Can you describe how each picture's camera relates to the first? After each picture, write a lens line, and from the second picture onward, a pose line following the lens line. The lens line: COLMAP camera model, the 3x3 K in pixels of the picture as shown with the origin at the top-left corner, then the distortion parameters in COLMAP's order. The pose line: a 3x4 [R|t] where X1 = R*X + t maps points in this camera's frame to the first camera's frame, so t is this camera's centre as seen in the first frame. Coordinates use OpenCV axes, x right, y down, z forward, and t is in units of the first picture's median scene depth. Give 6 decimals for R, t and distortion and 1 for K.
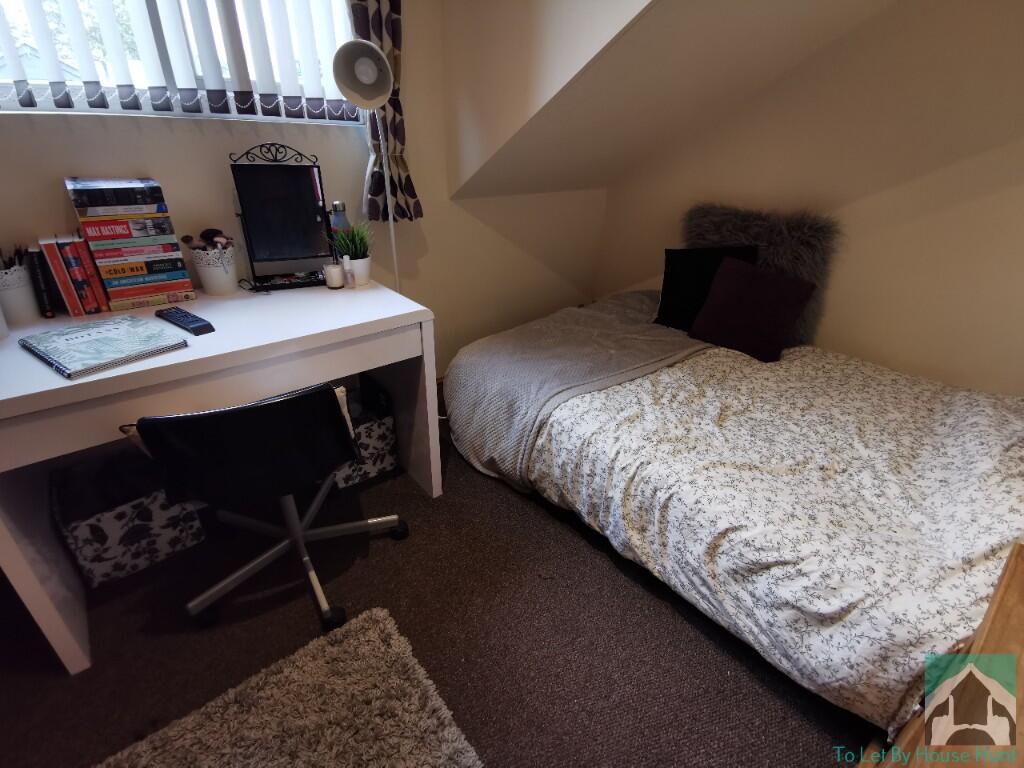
lens RADIAL K [[478.2, 0, 512.0], [0, 478.2, 384.0], [0, 0, 1]] dist [0.001508, 0.000566]
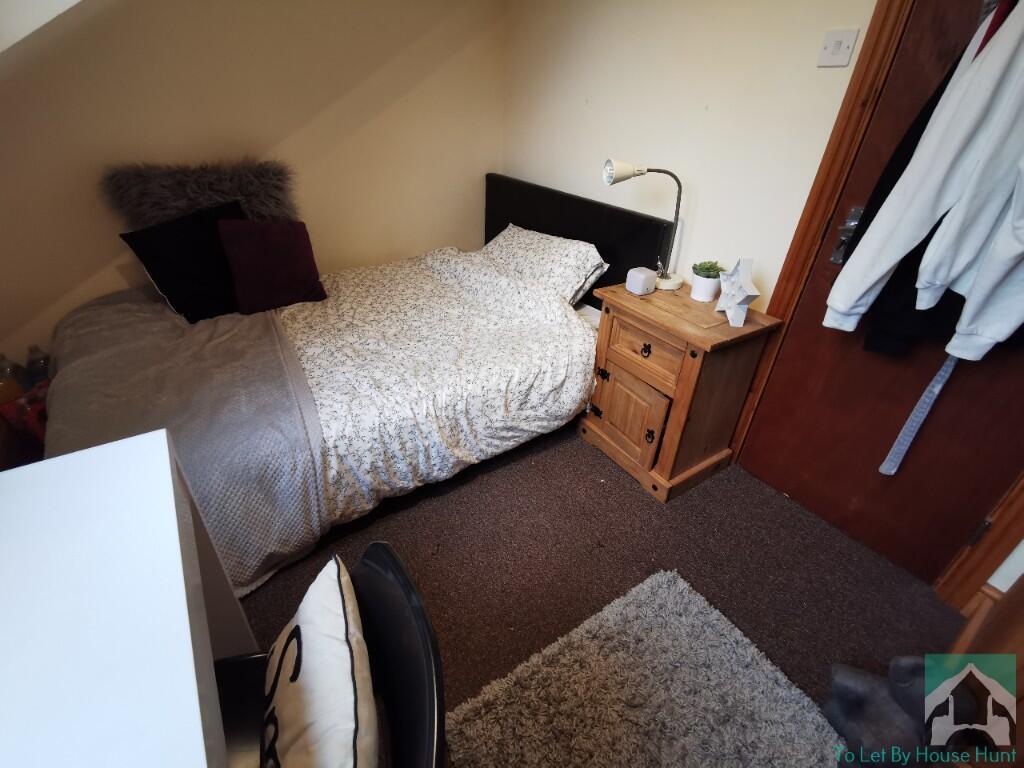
lens RADIAL K [[478.2, 0, 512.0], [0, 478.2, 384.0], [0, 0, 1]] dist [0.001508, 0.000566]
pose [[0.085468, -0.547134, 0.832670, -0.641288], [0.423946, 0.776269, 0.466558, -0.316060], [-0.901646, 0.313131, 0.298301, 0.477832]]
